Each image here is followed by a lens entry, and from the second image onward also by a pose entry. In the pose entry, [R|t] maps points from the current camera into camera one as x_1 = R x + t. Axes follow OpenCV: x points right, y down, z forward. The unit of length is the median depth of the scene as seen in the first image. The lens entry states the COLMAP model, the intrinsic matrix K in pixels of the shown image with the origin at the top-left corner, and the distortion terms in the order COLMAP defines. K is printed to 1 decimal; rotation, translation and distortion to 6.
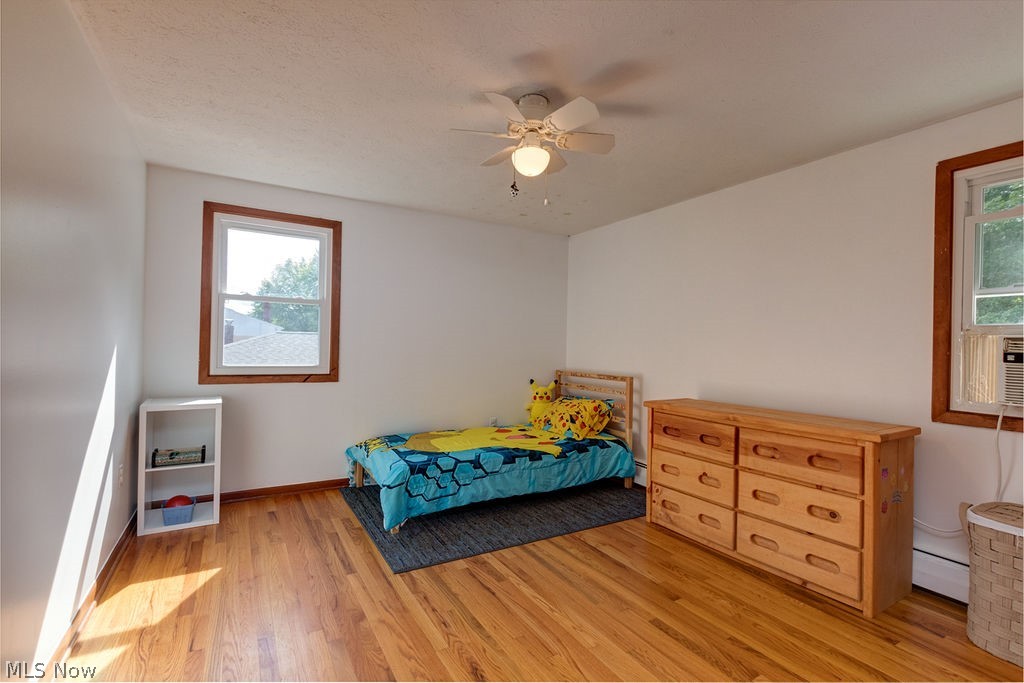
lens RADIAL K [[472.3, 0, 513.3], [0, 472.3, 344.4], [0, 0, 1]] dist [-0.004317, -0.000825]
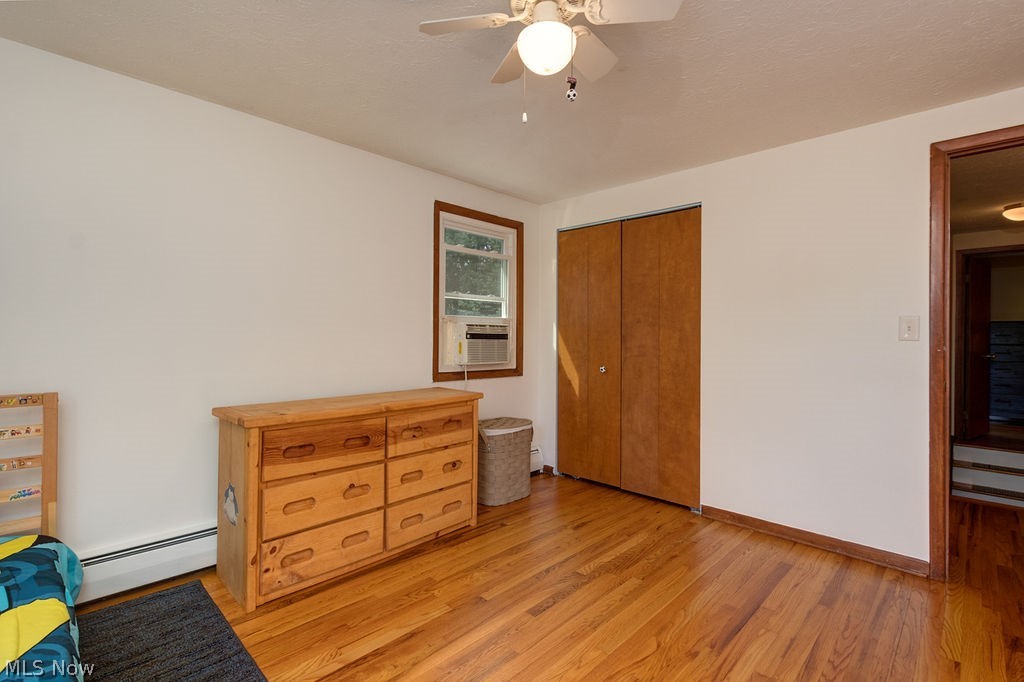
lens RADIAL K [[472.3, 0, 512.7], [0, 472.3, 335.9], [0, 0, 1]] dist [-0.004317, -0.000825]
pose [[-0.268649, -0.021363, 0.963001, -0.505984], [-0.014596, 0.999730, 0.018106, -0.004469], [-0.963128, -0.009191, -0.268888, 1.066272]]
